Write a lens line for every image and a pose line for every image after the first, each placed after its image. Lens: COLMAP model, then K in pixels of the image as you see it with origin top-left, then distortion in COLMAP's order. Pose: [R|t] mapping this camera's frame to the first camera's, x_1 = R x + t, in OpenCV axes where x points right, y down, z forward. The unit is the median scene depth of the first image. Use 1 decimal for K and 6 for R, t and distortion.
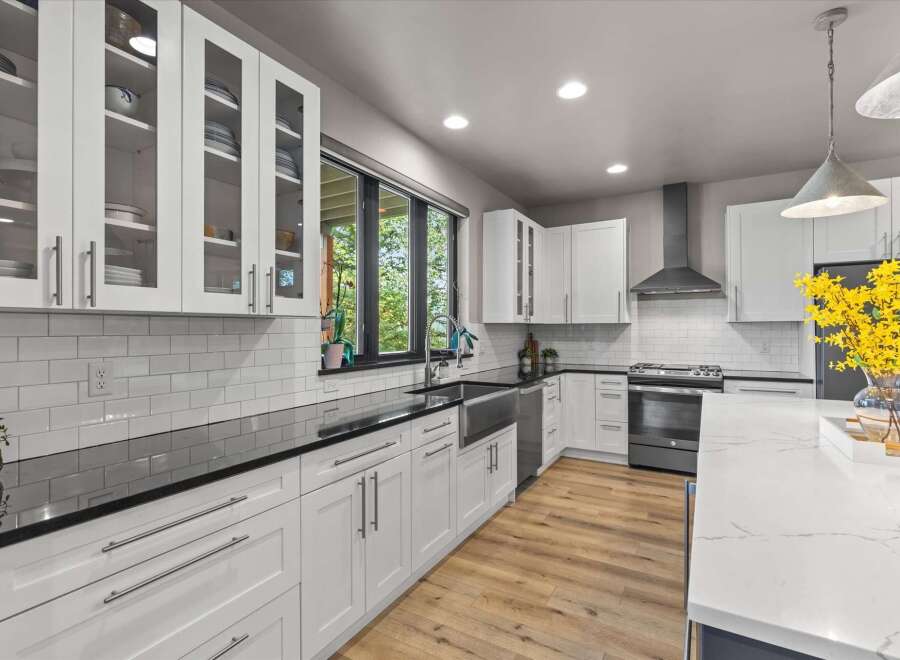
lens RADIAL K [[430.6, 0, 450.0], [0, 430.6, 330.0], [0, 0, 1]] dist [0.000379, 0.000215]
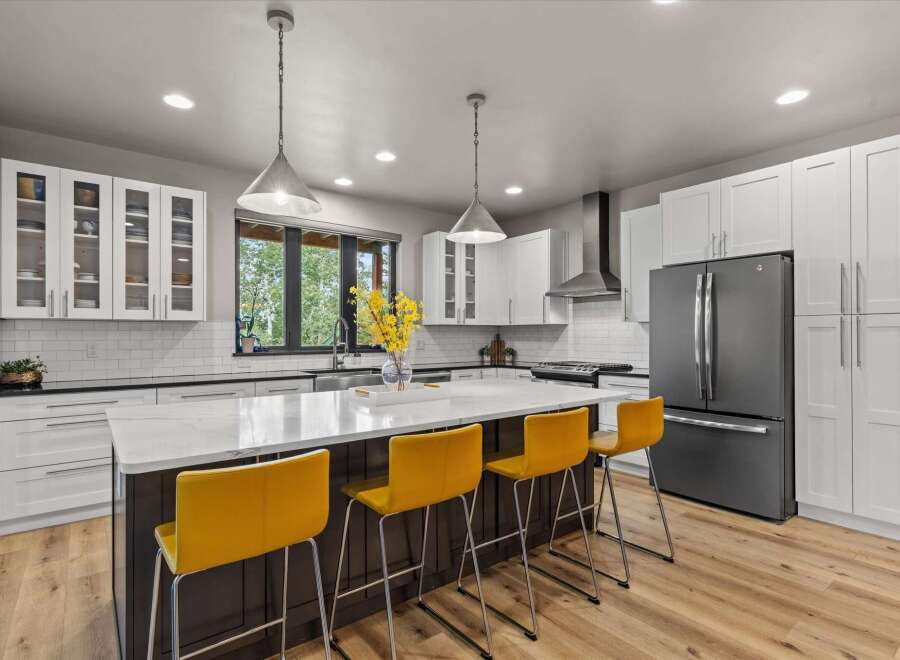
lens RADIAL K [[446.9, 0, 450.0], [0, 446.9, 330.0], [0, 0, 1]] dist [-0.002200, -0.000296]
pose [[0.932792, -0.002654, -0.360407, 0.652458], [-0.001235, 0.999943, -0.010558, 0.012971], [0.360414, 0.010294, 0.932736, -0.174359]]
